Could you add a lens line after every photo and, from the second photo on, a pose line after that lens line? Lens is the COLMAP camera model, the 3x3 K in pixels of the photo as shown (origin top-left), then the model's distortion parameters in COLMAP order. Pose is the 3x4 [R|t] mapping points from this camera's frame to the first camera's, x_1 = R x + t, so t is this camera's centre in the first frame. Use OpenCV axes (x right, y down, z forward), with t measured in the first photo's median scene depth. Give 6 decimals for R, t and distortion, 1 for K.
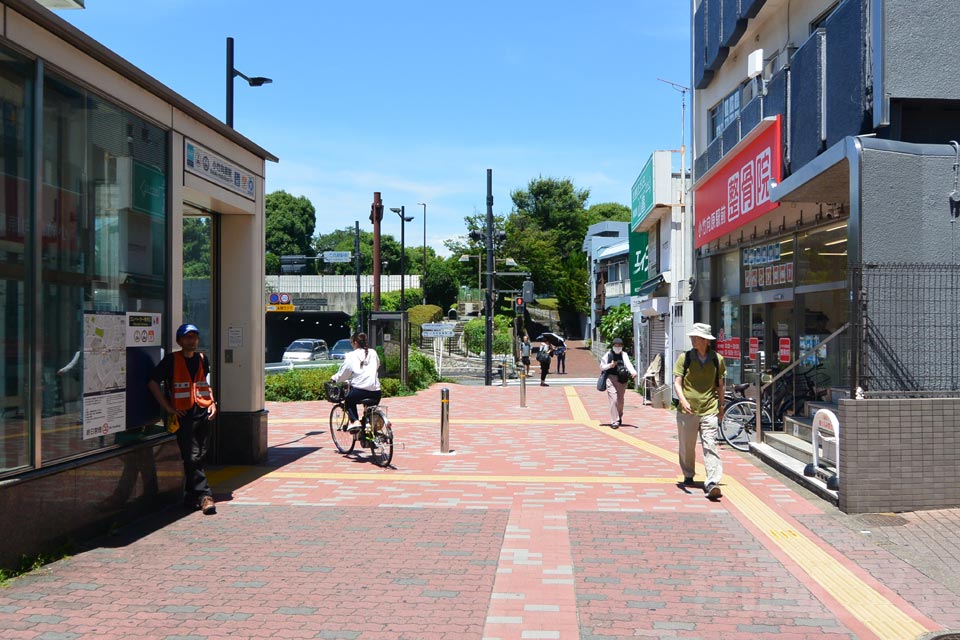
lens RADIAL K [[786.6, 0, 480.0], [0, 786.6, 320.0], [0, 0, 1]] dist [-0.004323, -0.001533]
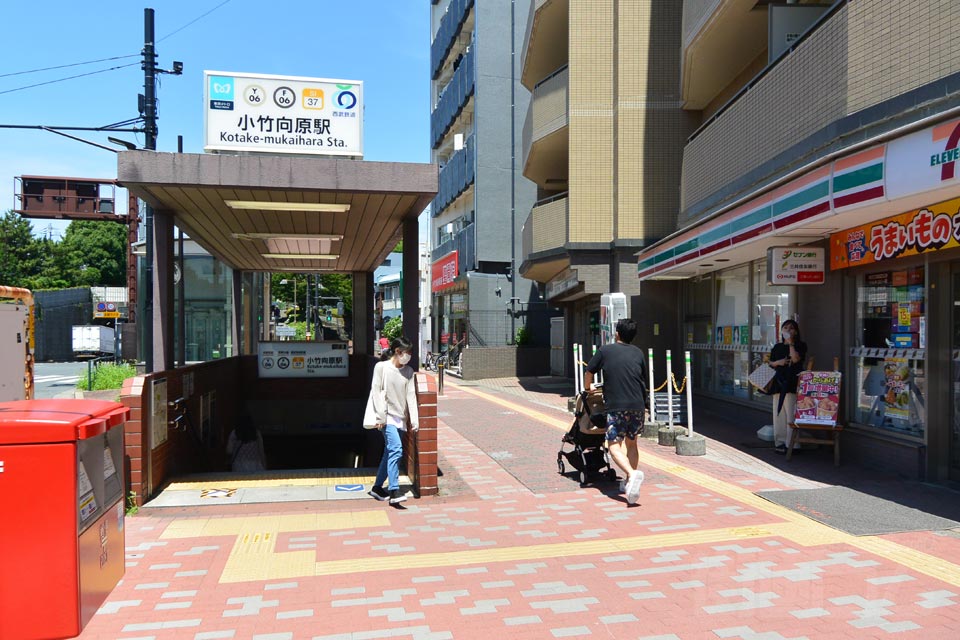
lens RADIAL K [[742.0, 0, 481.5], [0, 742.0, 339.1], [0, 0, 1]] dist [-0.005448, -0.009848]
pose [[0.954625, -0.004069, 0.297781, -0.064654], [-0.001516, 0.999827, 0.018522, -0.000298], [-0.297805, -0.018133, 0.954454, -0.314823]]
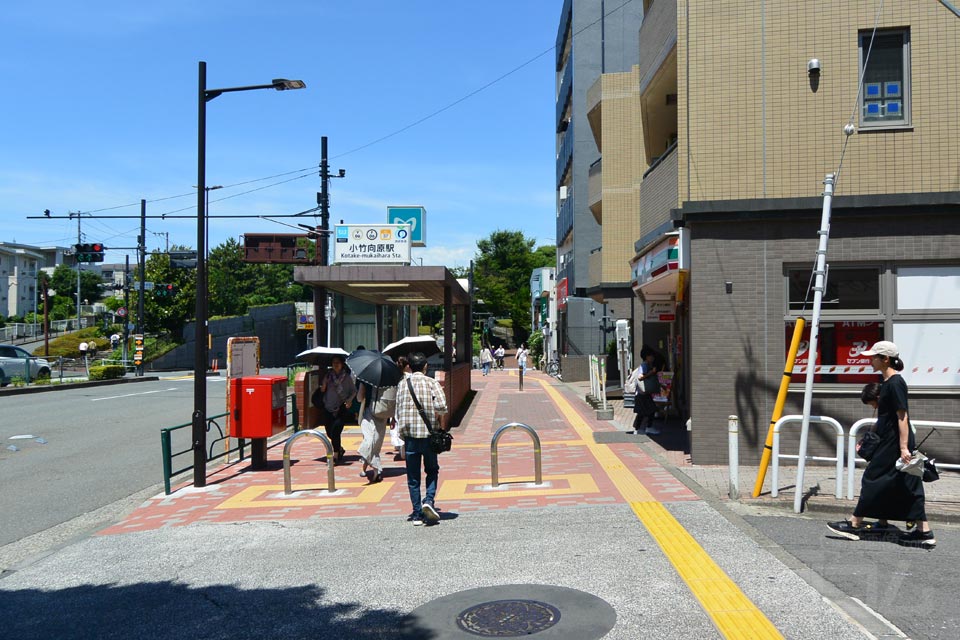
lens RADIAL K [[759.9, 0, 537.8], [0, 759.9, 320.8], [0, 0, 1]] dist [-0.004924, -0.002940]
pose [[0.992306, -0.001468, 0.123797, -0.030610], [0.003378, 0.999878, -0.015219, -0.005724], [-0.123760, 0.015520, 0.992191, -0.468799]]
